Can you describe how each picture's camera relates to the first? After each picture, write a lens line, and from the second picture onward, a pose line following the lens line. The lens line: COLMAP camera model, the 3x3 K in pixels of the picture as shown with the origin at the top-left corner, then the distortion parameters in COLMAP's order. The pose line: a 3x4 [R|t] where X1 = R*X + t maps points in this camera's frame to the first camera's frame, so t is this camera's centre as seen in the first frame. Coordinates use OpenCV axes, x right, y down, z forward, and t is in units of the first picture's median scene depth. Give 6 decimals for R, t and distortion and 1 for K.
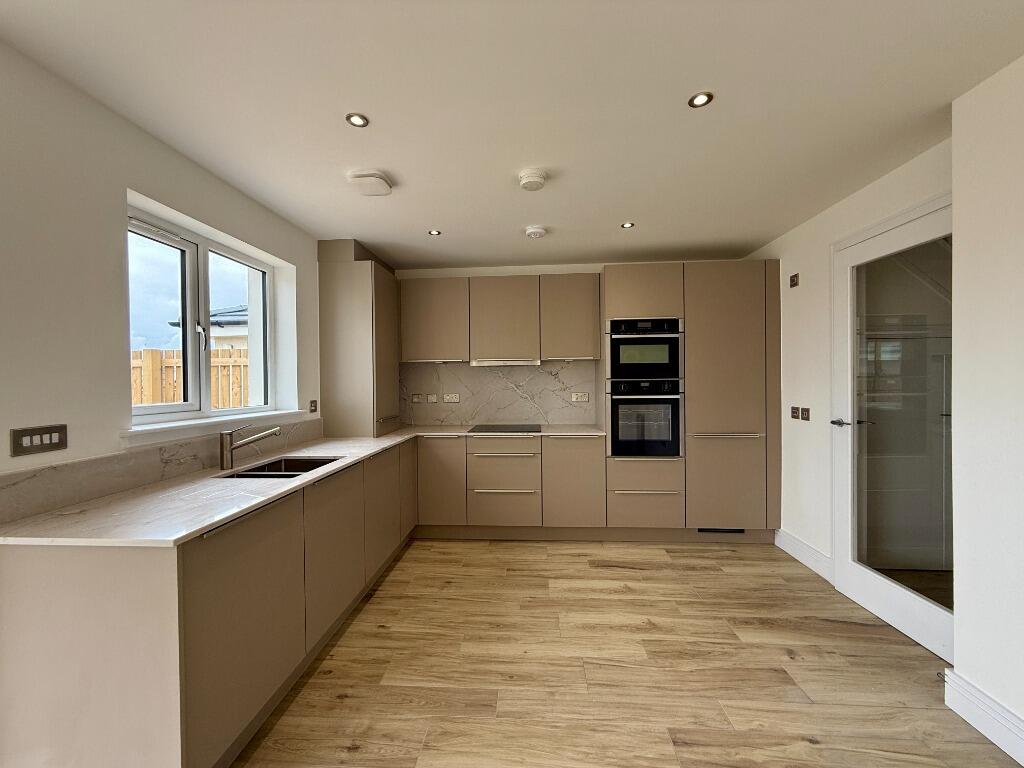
lens RADIAL K [[408.3, 0, 510.4], [0, 408.3, 383.5], [0, 0, 1]] dist [-0.001563, 0.000726]
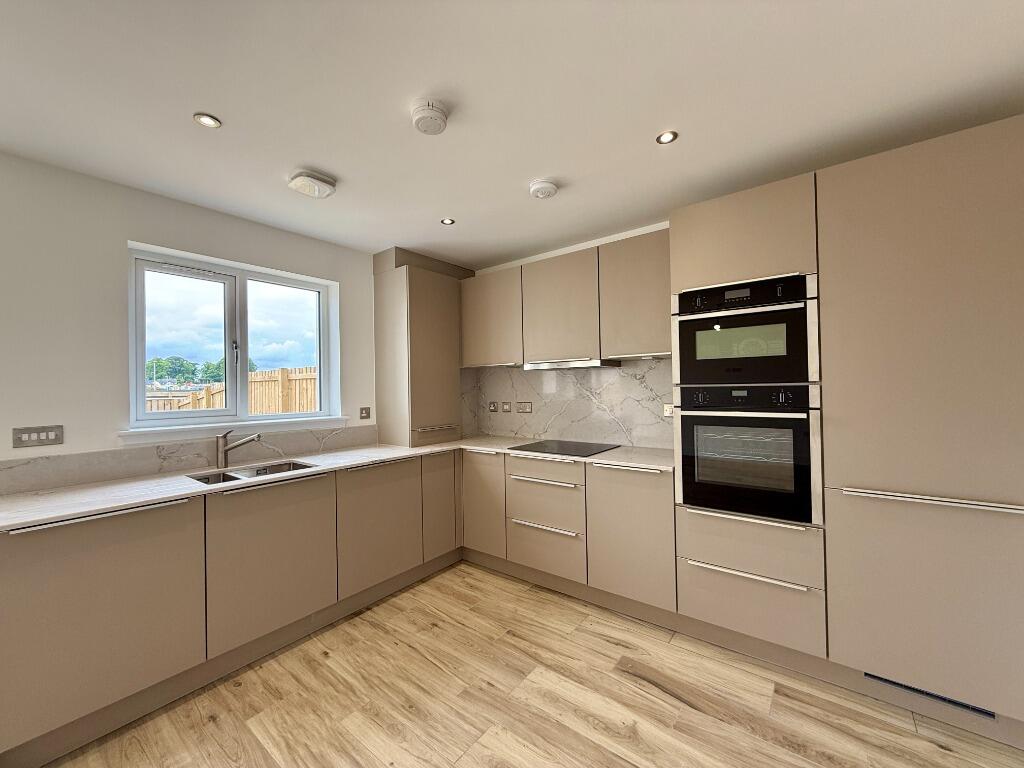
lens RADIAL K [[408.3, 0, 509.2], [0, 408.3, 385.7], [0, 0, 1]] dist [-0.001563, 0.000726]
pose [[0.828107, -0.006135, -0.560536, 0.433181], [0.004499, 0.999981, -0.004298, -0.008683], [0.560552, 0.001037, 0.828119, 0.357375]]
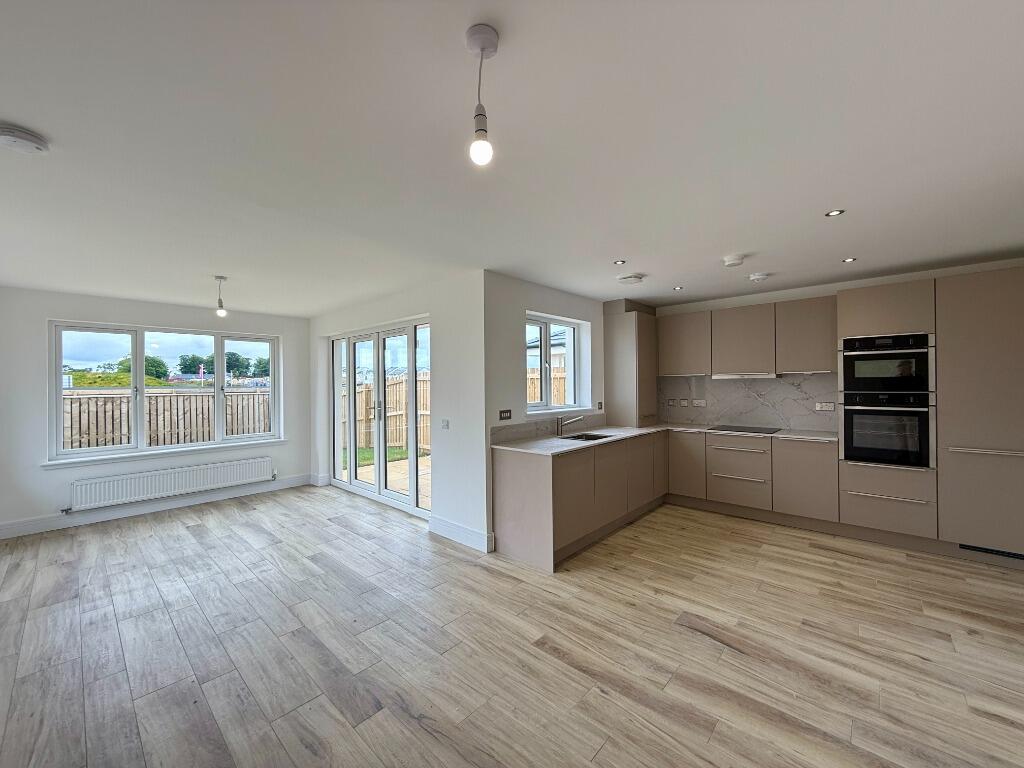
lens RADIAL K [[408.3, 0, 507.8], [0, 408.3, 383.9], [0, 0, 1]] dist [-0.001563, 0.000726]
pose [[0.778094, 0.003668, -0.628137, 0.261551], [-0.003694, 0.999992, 0.001263, -0.033255], [0.628137, 0.001338, 0.778102, -0.515514]]
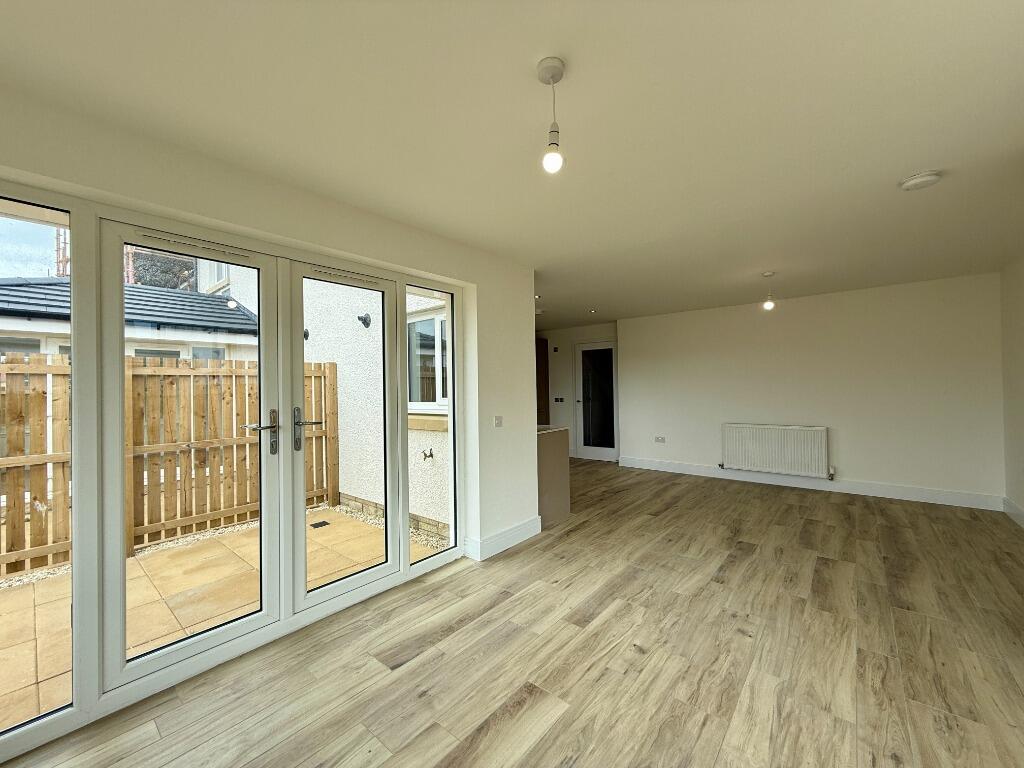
lens RADIAL K [[408.3, 0, 509.2], [0, 408.3, 383.6], [0, 0, 1]] dist [-0.001563, 0.000726]
pose [[0.591470, 0.007017, 0.806296, -1.655112], [0.017996, 0.999598, -0.021901, 0.019012], [-0.806126, 0.027464, 0.591106, -0.321485]]
